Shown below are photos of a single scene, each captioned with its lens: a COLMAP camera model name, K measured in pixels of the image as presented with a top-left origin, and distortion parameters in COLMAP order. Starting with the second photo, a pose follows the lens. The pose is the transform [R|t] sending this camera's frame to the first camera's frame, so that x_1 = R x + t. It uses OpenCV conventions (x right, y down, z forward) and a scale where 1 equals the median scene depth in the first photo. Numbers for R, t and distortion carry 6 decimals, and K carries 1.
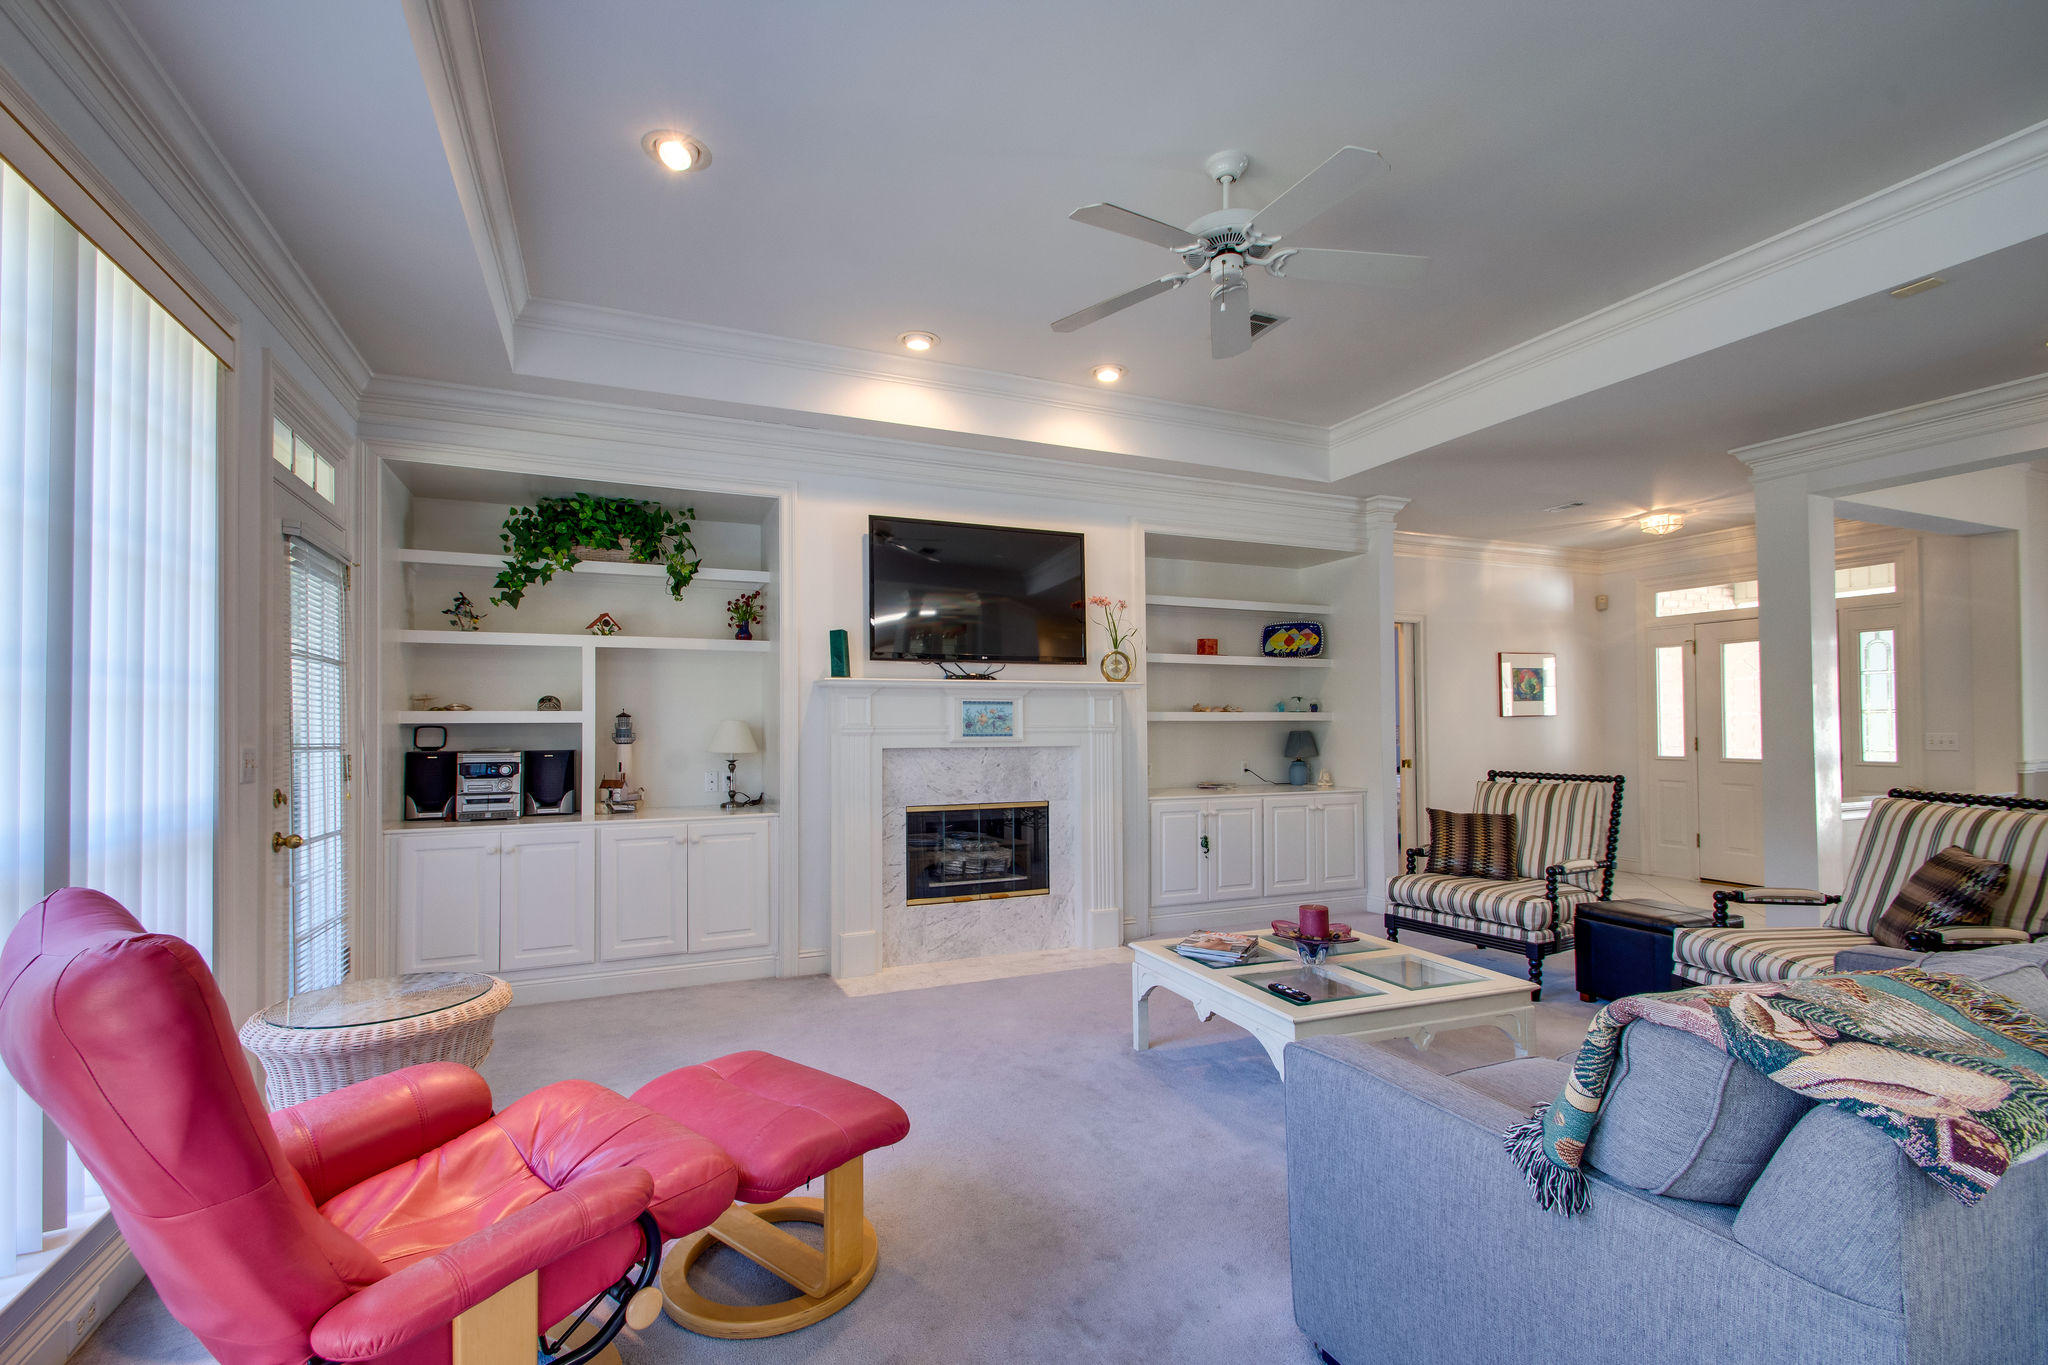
lens RADIAL K [[889.2, 0, 978.4], [0, 889.2, 717.6], [0, 0, 1]] dist [0.011530, -0.003735]
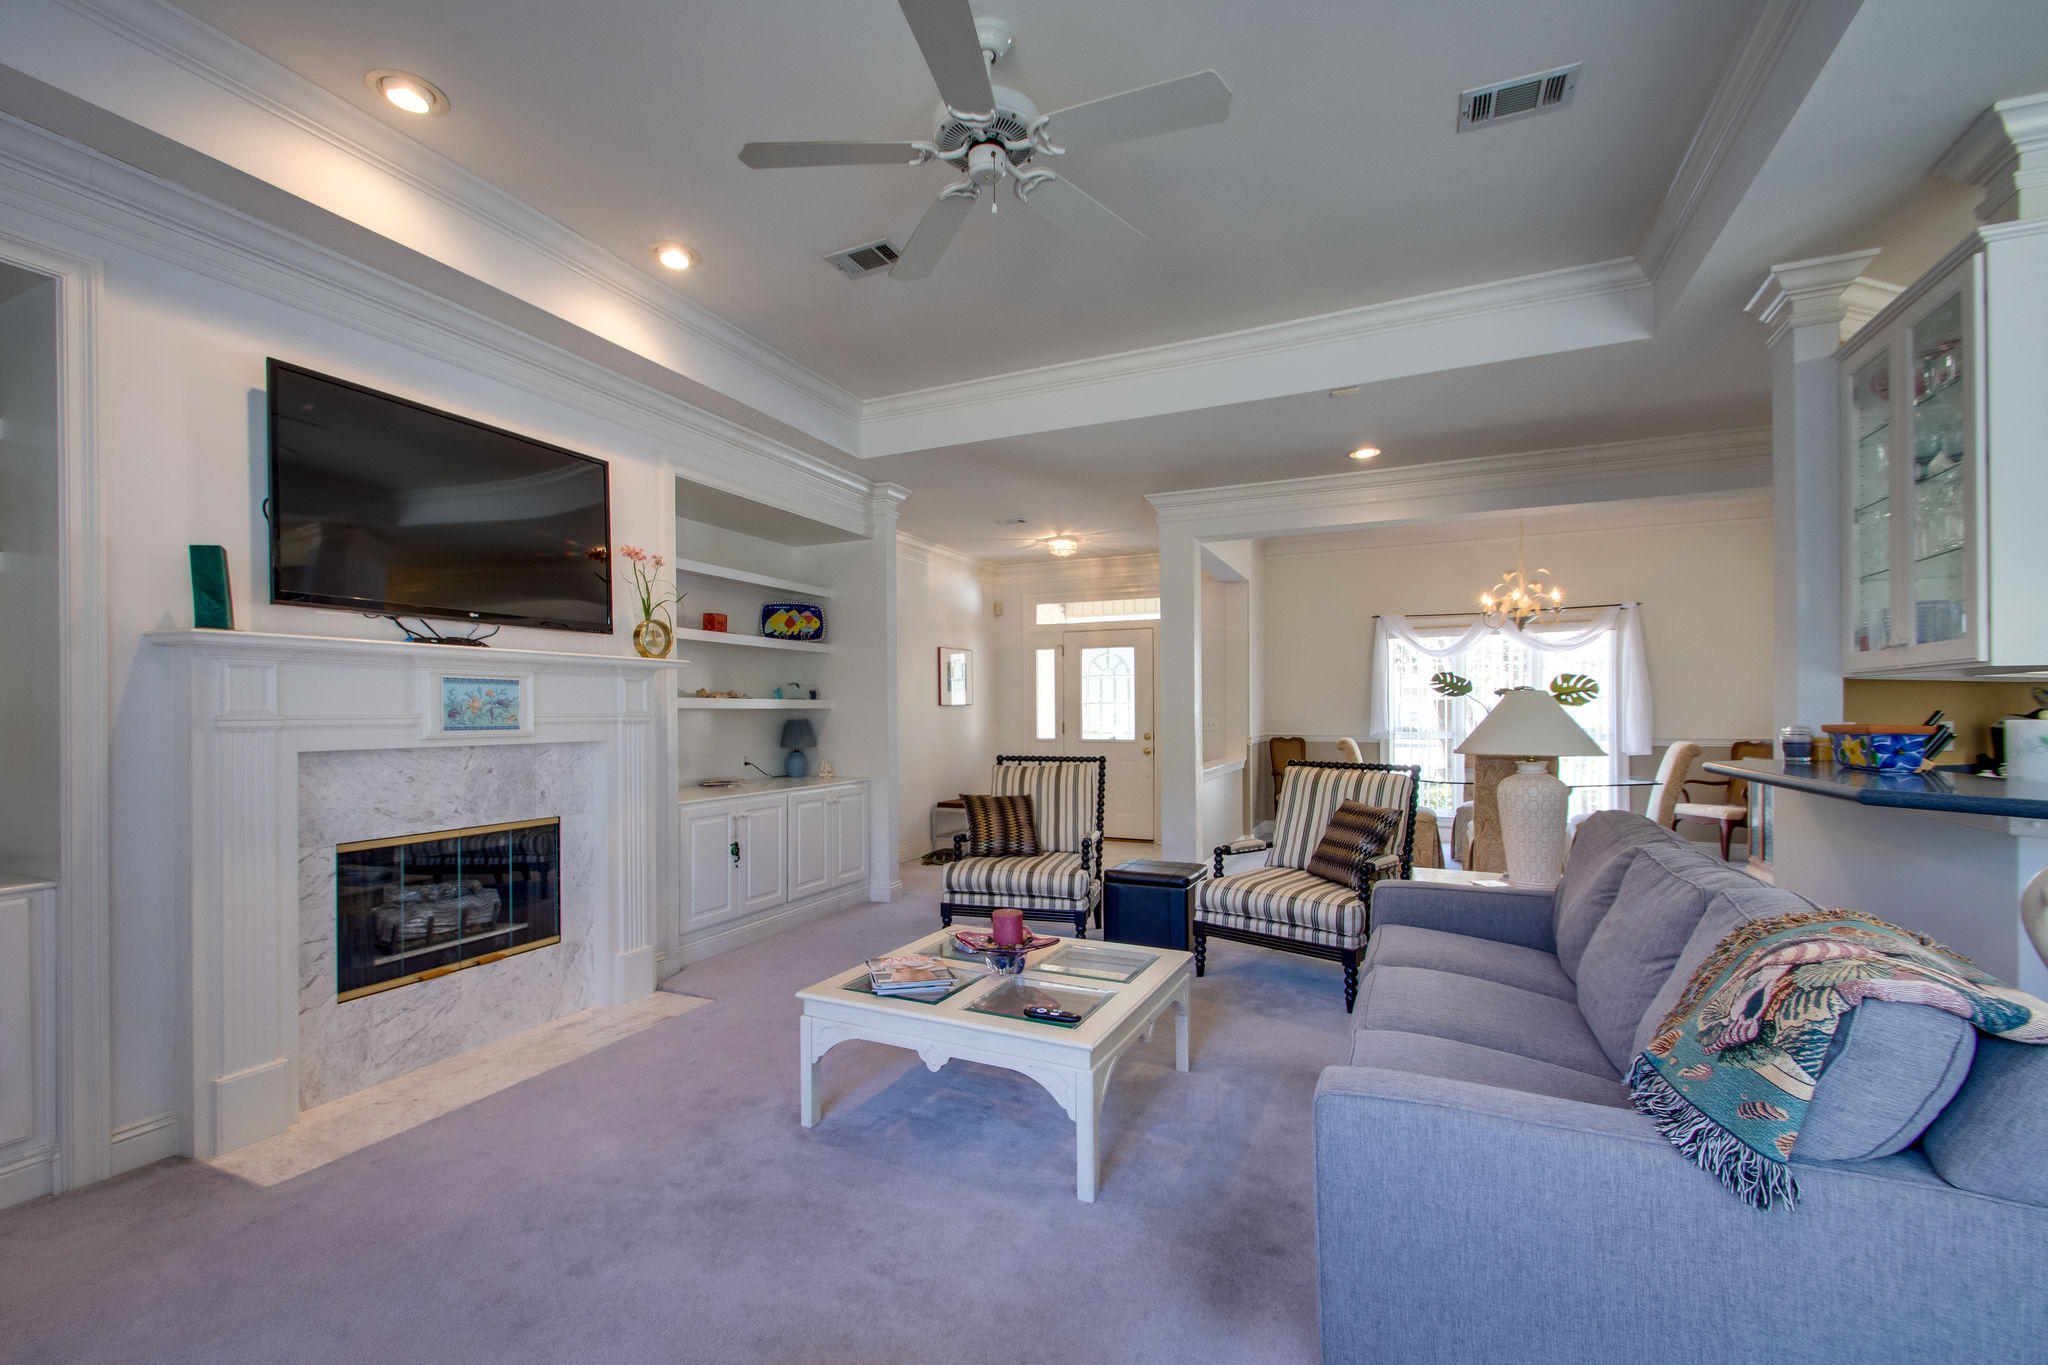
lens RADIAL K [[889.2, 0, 990.0], [0, 889.2, 717.8], [0, 0, 1]] dist [0.011530, -0.003735]
pose [[0.731338, -0.003891, 0.682004, -0.175871], [-0.005706, 0.999914, 0.011823, 0.001385], [-0.681991, -0.012538, 0.731253, 0.234313]]
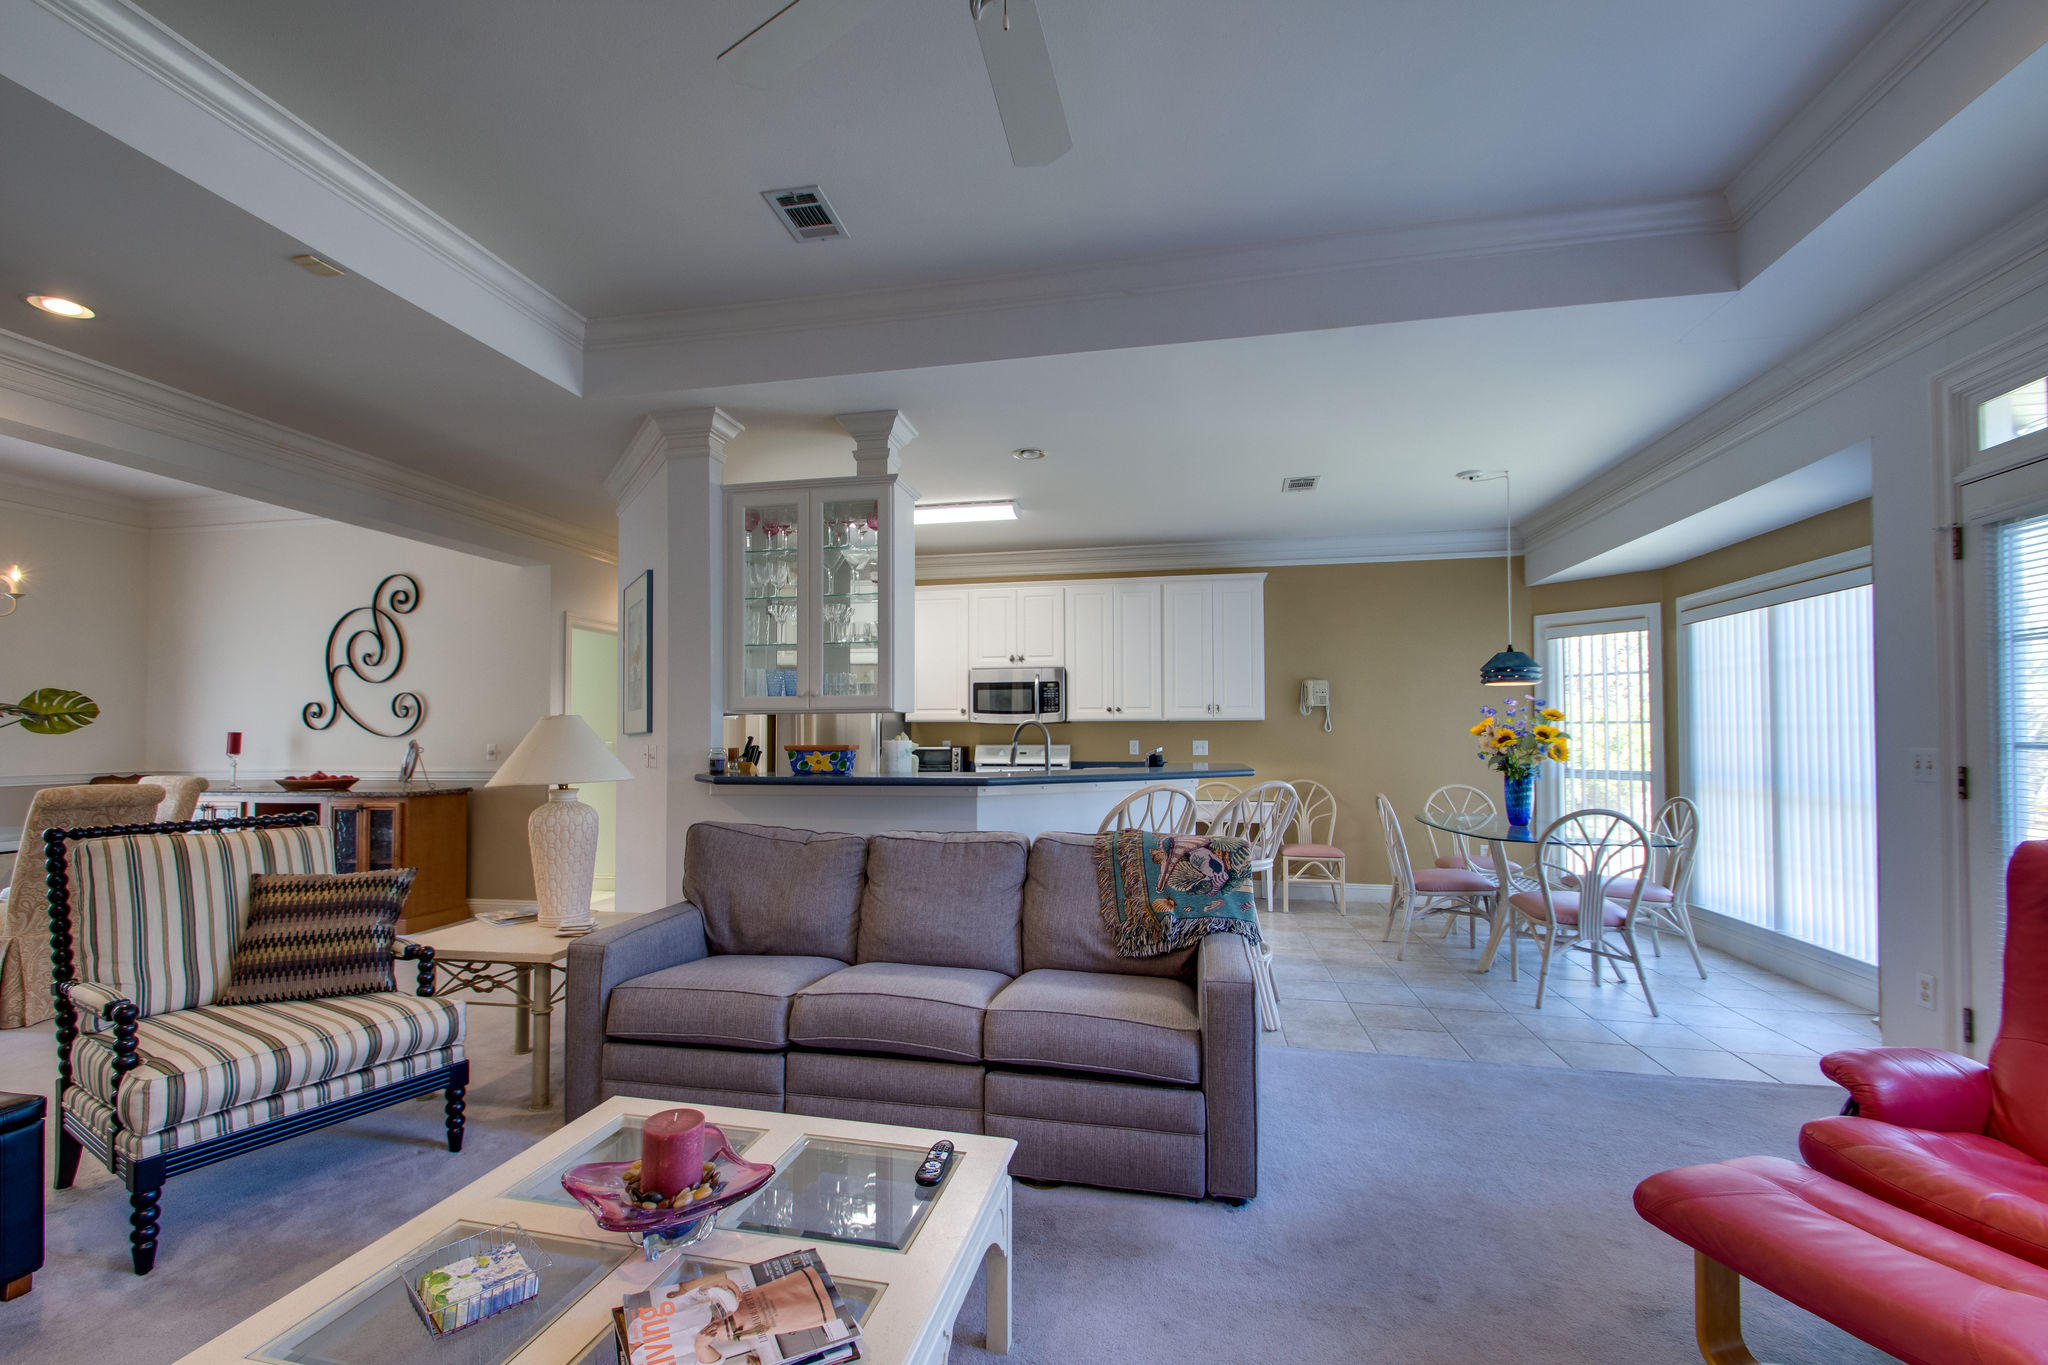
lens RADIAL K [[889.2, 0, 997.6], [0, 889.2, 719.9], [0, 0, 1]] dist [0.011530, -0.003735]
pose [[-0.836346, 0.016383, 0.547957, -0.023500], [0.001899, 0.999634, -0.026989, 0.008074], [-0.548198, -0.021532, -0.836071, 0.872151]]
